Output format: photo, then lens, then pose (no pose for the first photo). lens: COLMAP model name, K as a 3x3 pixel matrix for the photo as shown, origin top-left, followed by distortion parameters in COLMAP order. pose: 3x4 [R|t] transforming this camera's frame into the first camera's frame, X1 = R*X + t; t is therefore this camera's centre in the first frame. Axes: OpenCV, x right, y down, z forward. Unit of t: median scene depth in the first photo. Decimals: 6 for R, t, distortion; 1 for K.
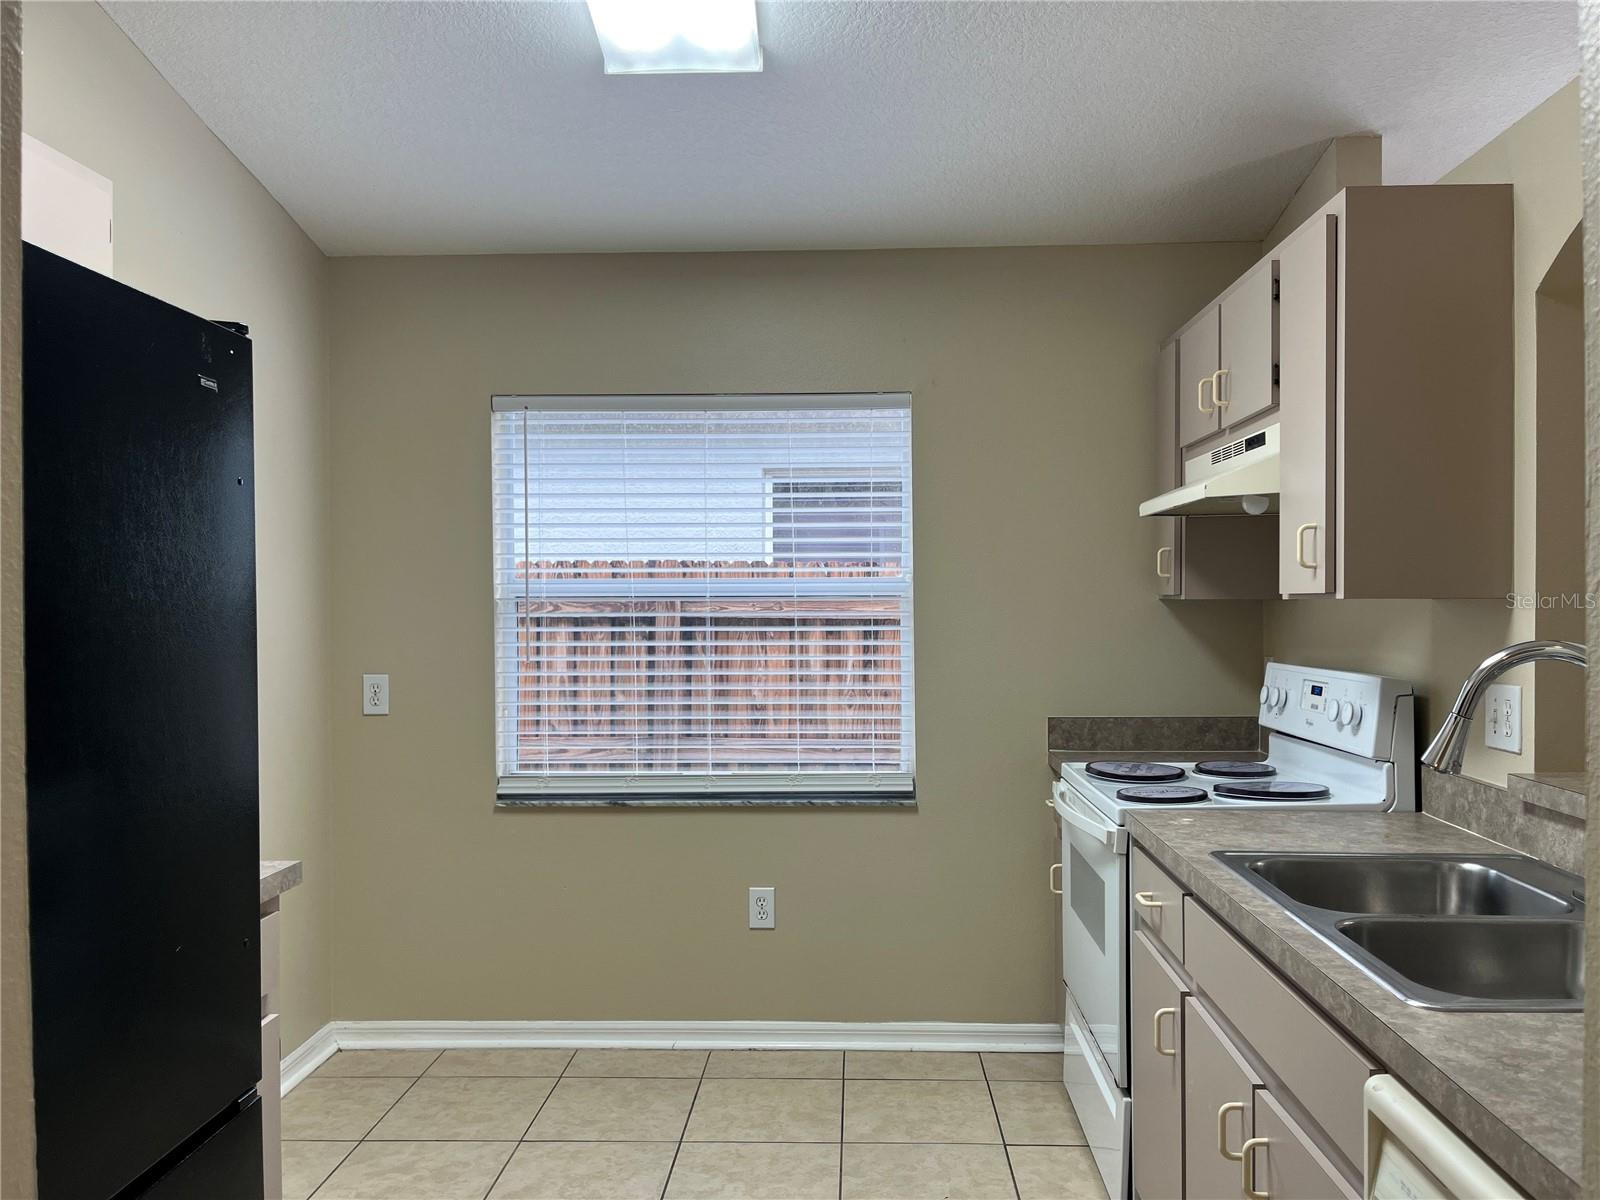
lens RADIAL K [[1213.7, 0, 809.3], [0, 1213.7, 607.4], [0, 0, 1]] dist [0.074116, -0.100799]
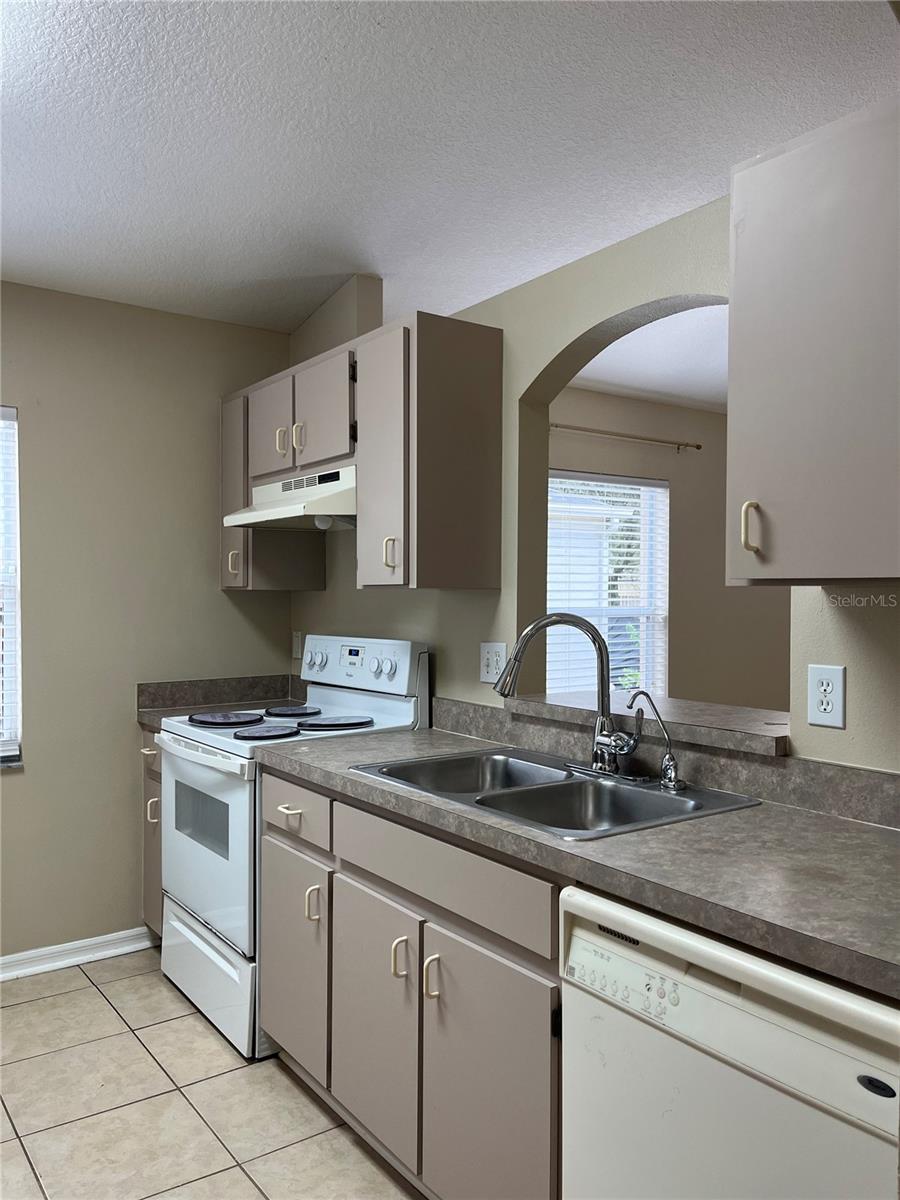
lens RADIAL K [[910.3, 0, 453.2], [0, 910.3, 603.8], [0, 0, 1]] dist [0.074116, -0.100799]
pose [[0.787656, -0.000402, 0.616115, -0.167749], [-0.001133, 0.999997, 0.002101, 0.007899], [-0.616114, -0.002353, 0.787653, 0.078465]]
